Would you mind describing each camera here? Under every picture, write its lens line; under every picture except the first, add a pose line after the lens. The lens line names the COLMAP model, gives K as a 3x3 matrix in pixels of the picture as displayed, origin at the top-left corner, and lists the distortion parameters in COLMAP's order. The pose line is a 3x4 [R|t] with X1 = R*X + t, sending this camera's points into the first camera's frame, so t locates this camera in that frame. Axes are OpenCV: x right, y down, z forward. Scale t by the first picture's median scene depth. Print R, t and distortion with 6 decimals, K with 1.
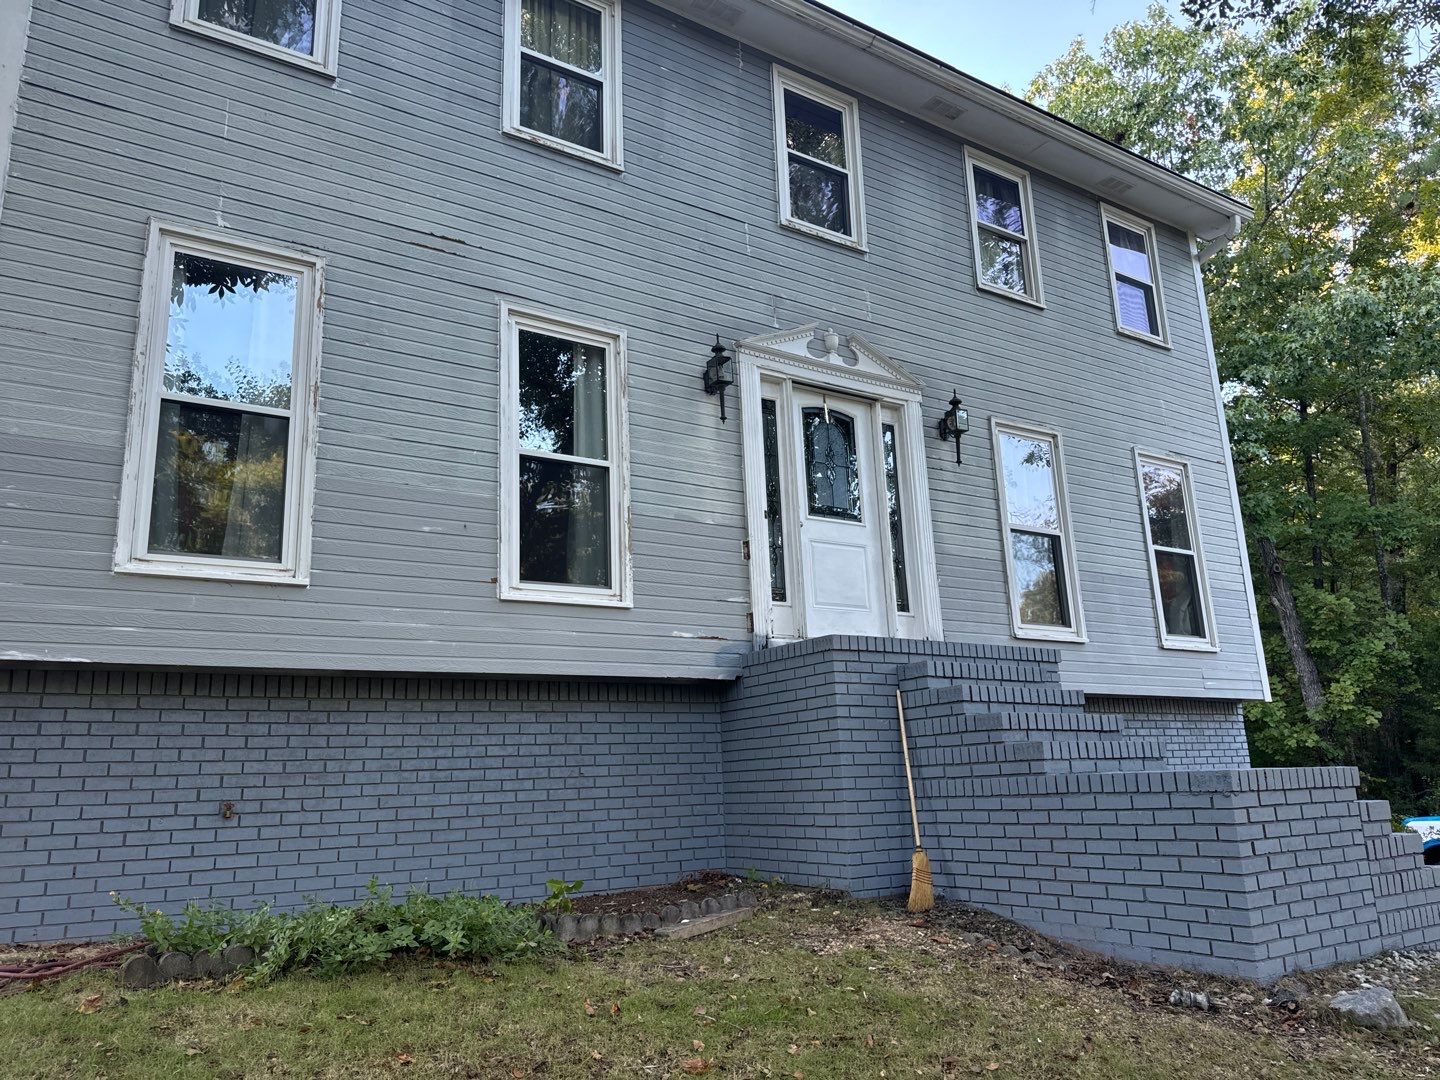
lens RADIAL K [[995.8, 0, 721.3], [0, 995.8, 555.1], [0, 0, 1]] dist [0.074801, -0.087961]
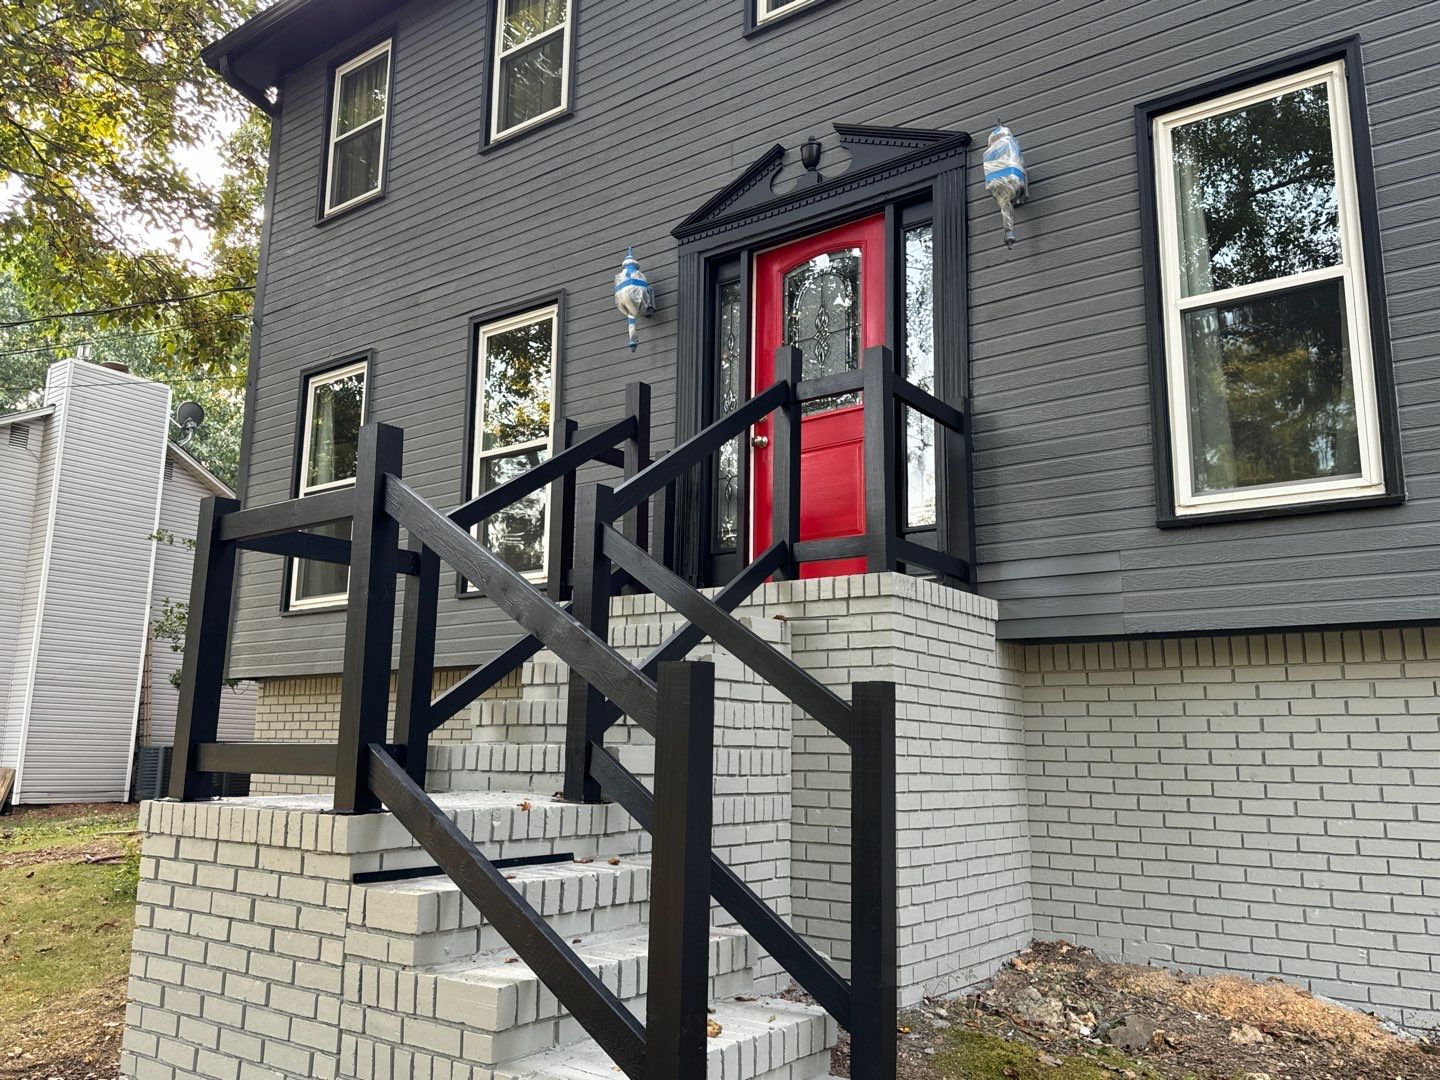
lens RADIAL K [[1127.3, 0, 718.0], [0, 1127.3, 551.8], [0, 0, 1]] dist [0.037868, -0.053745]
pose [[0.365237, -0.124104, -0.922605, 0.860522], [0.184697, 0.981032, -0.058846, 0.099724], [0.912408, -0.148910, 0.381231, 0.668958]]
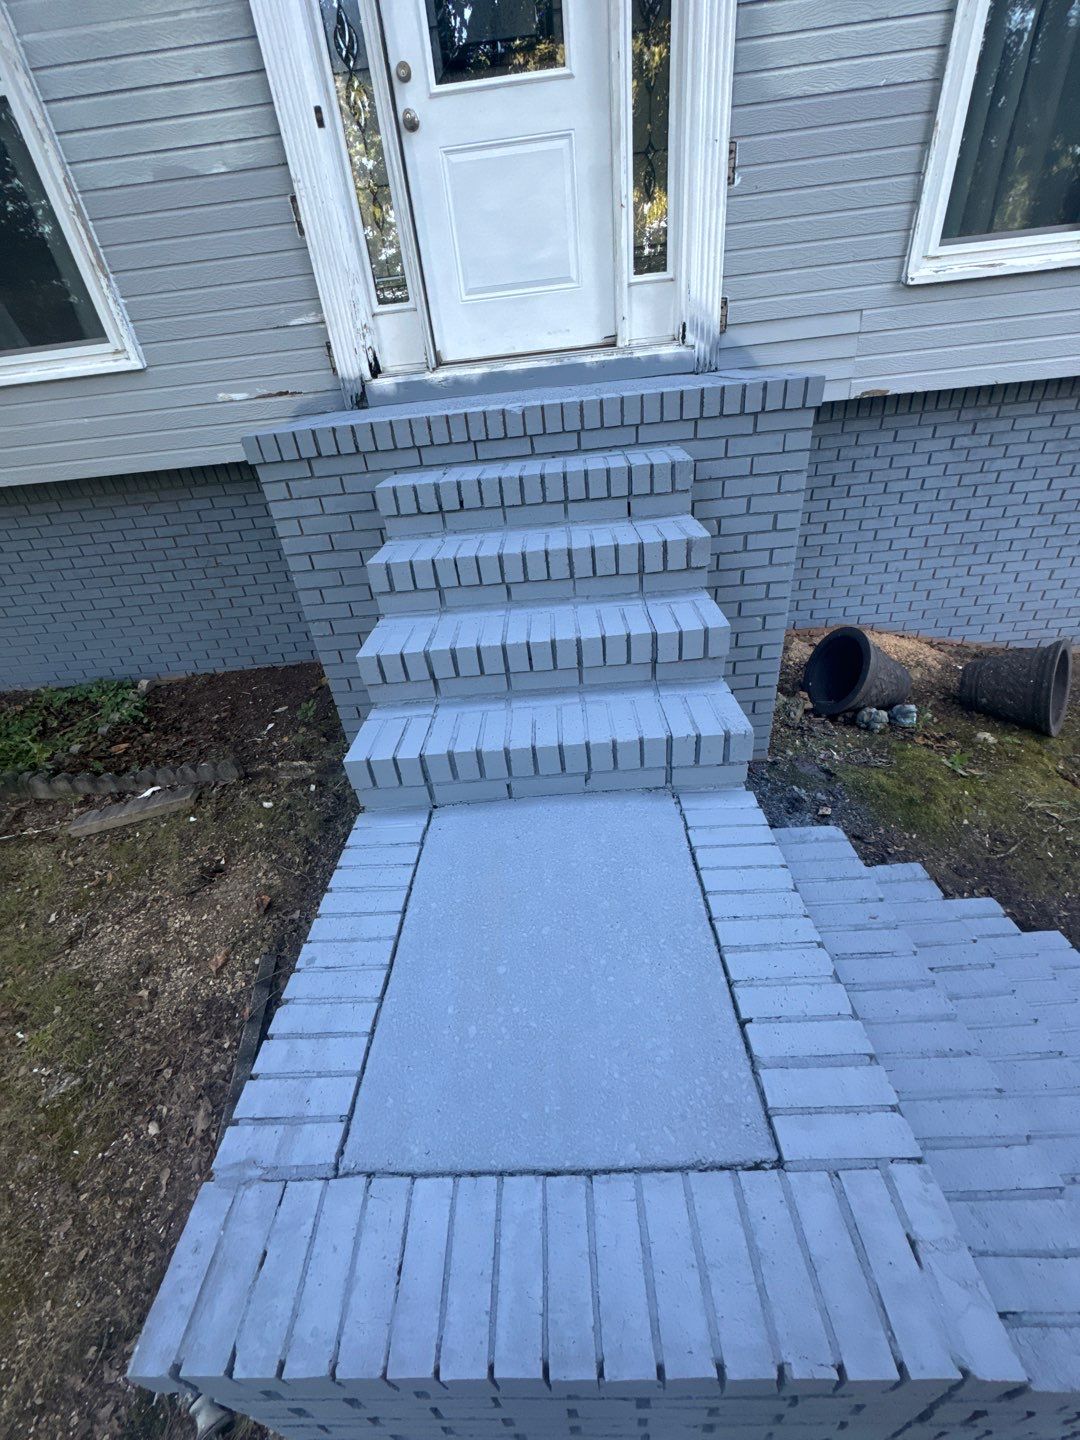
lens RADIAL K [[569.5, 0, 541.0], [0, 569.5, 722.0], [0, 0, 1]] dist [-0.004585, 0.000571]
pose [[0.842441, 0.251598, -0.476436, 0.385324], [0.182545, 0.698688, 0.691746, -0.000880], [0.506922, -0.669726, 0.542675, 0.672327]]
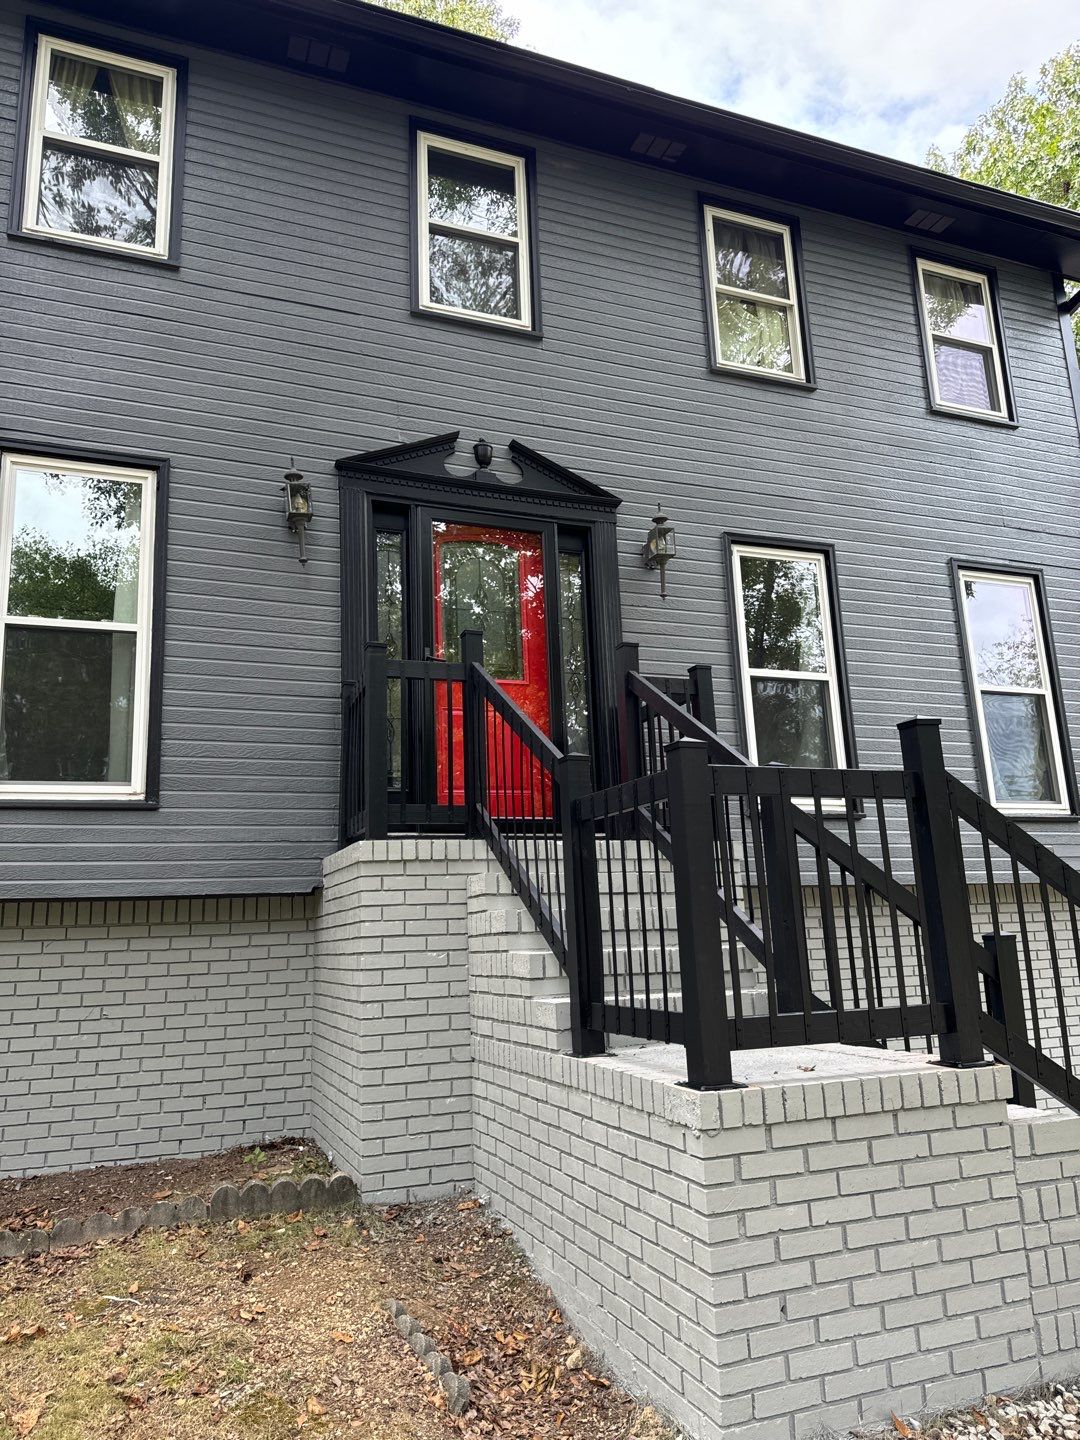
lens RADIAL K [[1011.8, 0, 524.5], [0, 1011.8, 720.2], [0, 0, 1]] dist [0.024943, -0.029202]
pose [[0.979761, -0.041271, -0.195869, 0.324227], [0.045257, 0.998849, 0.015918, -0.015102], [0.194986, -0.024460, 0.980501, 0.239172]]
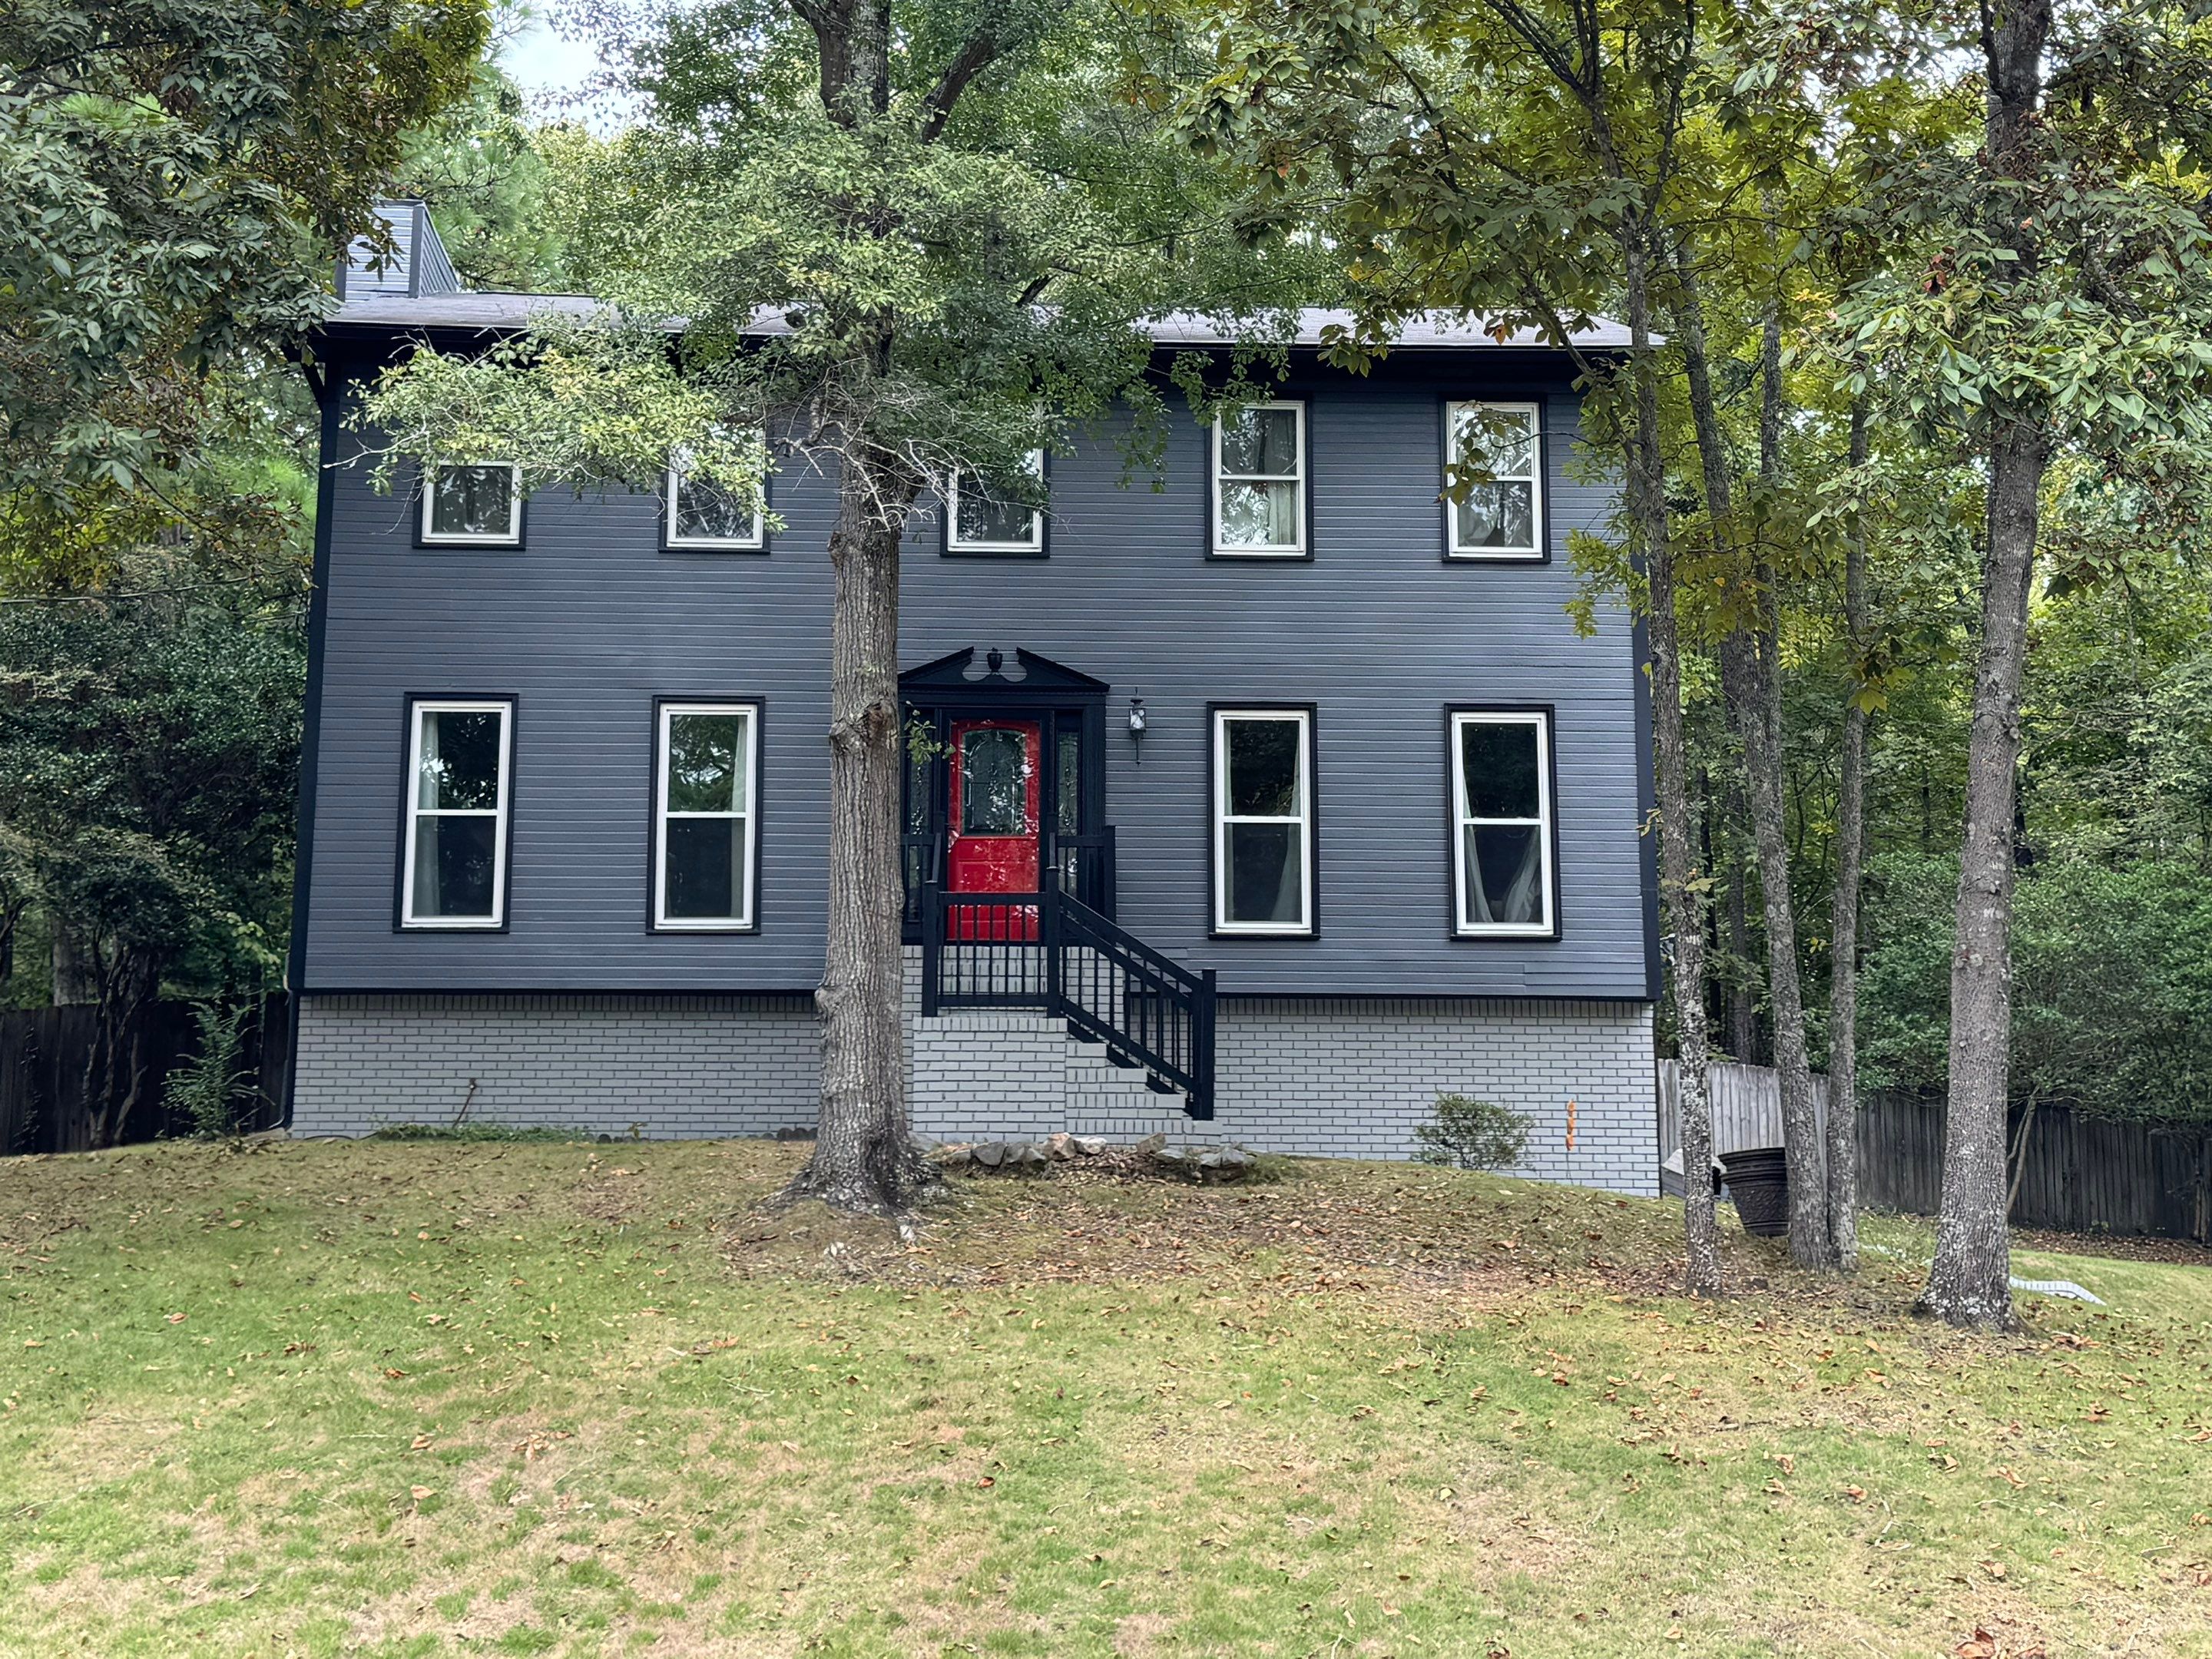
lens RADIAL K [[2890.6, 0, 1142.5], [0, 2890.6, 852.7], [0, 0, 1]] dist [0.100665, -0.387936]
pose [[0.870829, -0.070389, -0.486521, 1.853247], [0.083035, 0.996537, 0.004448, -0.020383], [0.484523, -0.044272, 0.873657, -1.686816]]
